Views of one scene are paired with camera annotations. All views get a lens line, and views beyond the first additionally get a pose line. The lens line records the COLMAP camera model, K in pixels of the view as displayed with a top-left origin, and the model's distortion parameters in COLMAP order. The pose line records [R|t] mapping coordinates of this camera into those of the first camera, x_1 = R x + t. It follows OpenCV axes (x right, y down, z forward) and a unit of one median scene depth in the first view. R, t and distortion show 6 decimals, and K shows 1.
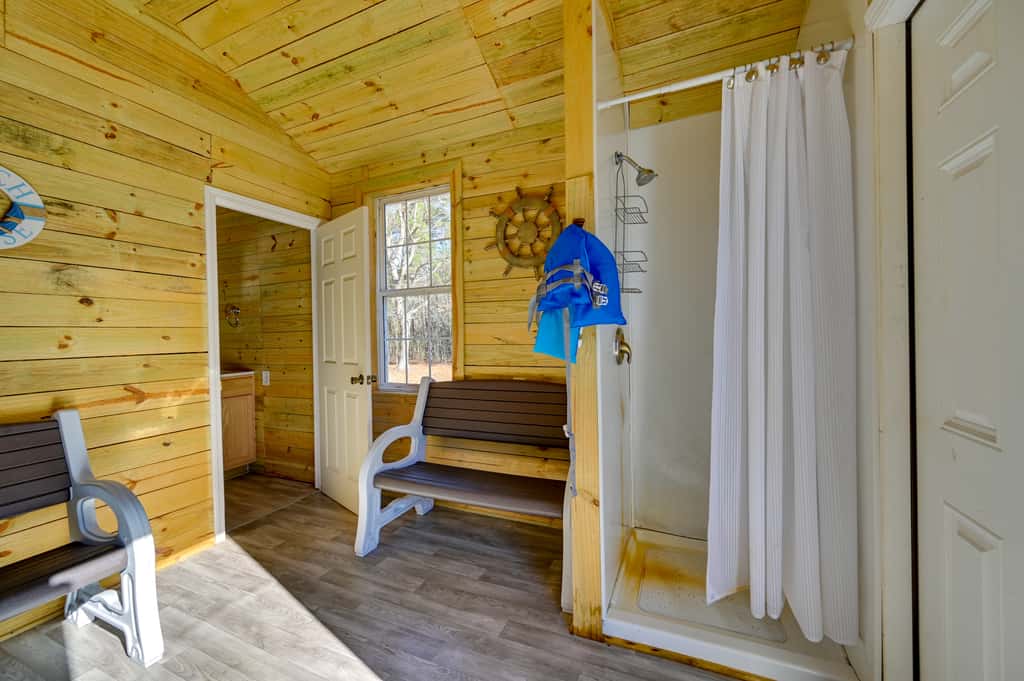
lens RADIAL K [[409.9, 0, 512.0], [0, 409.9, 340.5], [0, 0, 1]] dist [-0.000397, 0.000059]
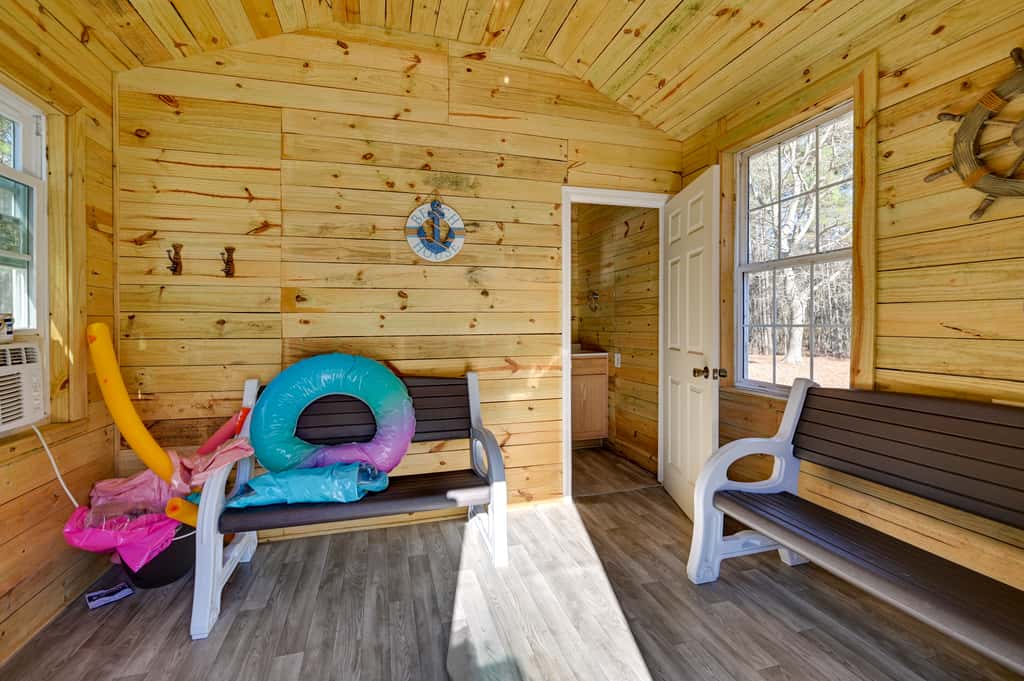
lens RADIAL K [[400.3, 0, 508.0], [0, 400.3, 324.9], [0, 0, 1]] dist [-0.000078, 0.000343]
pose [[0.607851, 0.020217, -0.793794, 0.036123], [-0.018189, 0.999768, 0.011535, -0.004616], [0.793843, 0.007426, 0.608077, 0.166137]]
